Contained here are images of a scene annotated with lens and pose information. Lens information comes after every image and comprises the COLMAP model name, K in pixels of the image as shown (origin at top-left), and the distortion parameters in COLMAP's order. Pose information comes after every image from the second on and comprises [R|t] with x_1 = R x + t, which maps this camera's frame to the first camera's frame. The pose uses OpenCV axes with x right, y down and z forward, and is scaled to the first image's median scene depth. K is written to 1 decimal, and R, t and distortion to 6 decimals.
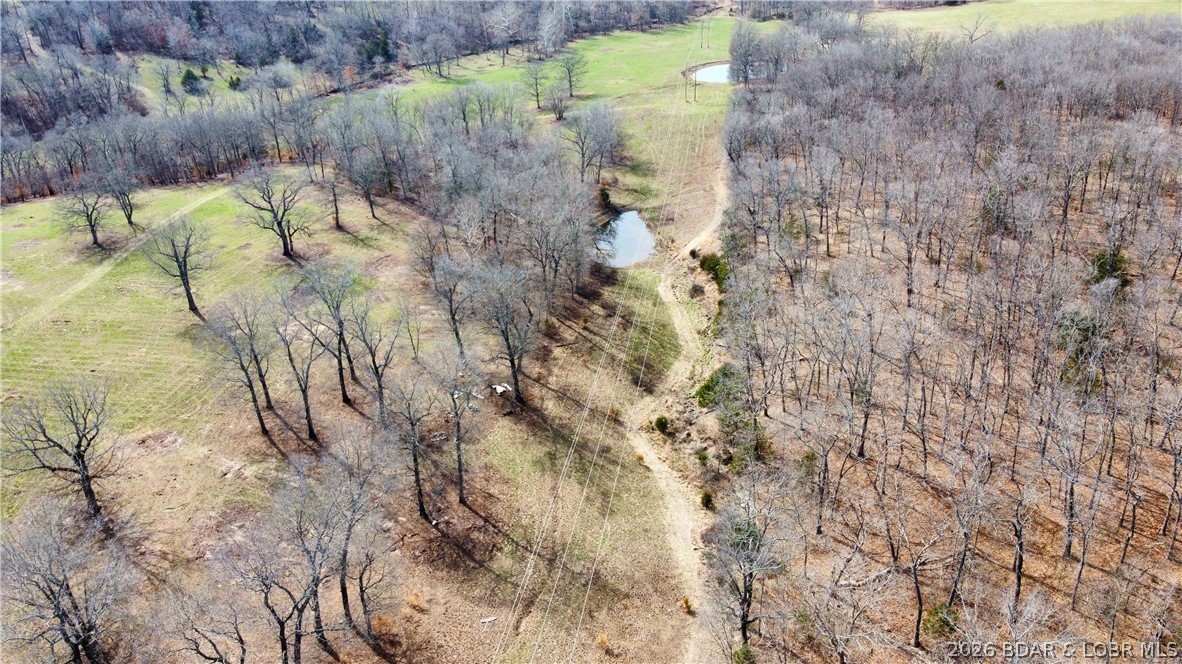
lens RADIAL K [[889.7, 0, 590.0], [0, 889.7, 328.3], [0, 0, 1]] dist [0.000505, -0.003529]
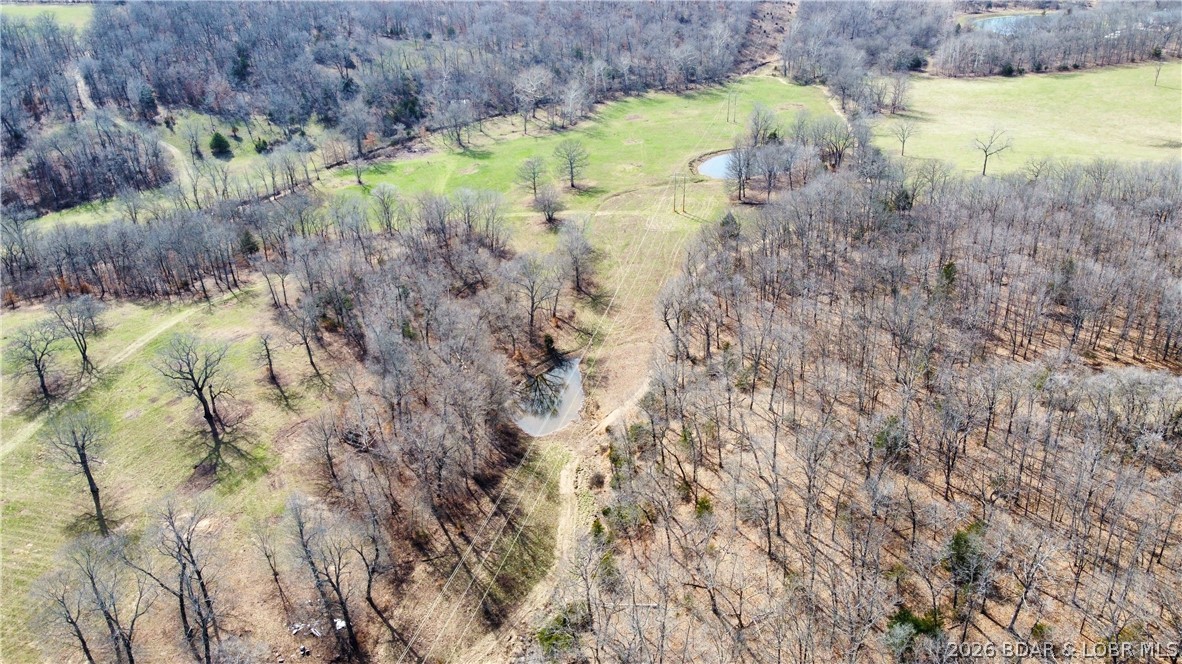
lens RADIAL K [[889.7, 0, 590.0], [0, 889.7, 328.3], [0, 0, 1]] dist [0.000505, -0.003529]
pose [[0.993413, 0.070344, -0.090454, 0.211847], [-0.068627, 0.997401, 0.021959, -0.262016], [0.091763, -0.015607, 0.995659, -0.002340]]
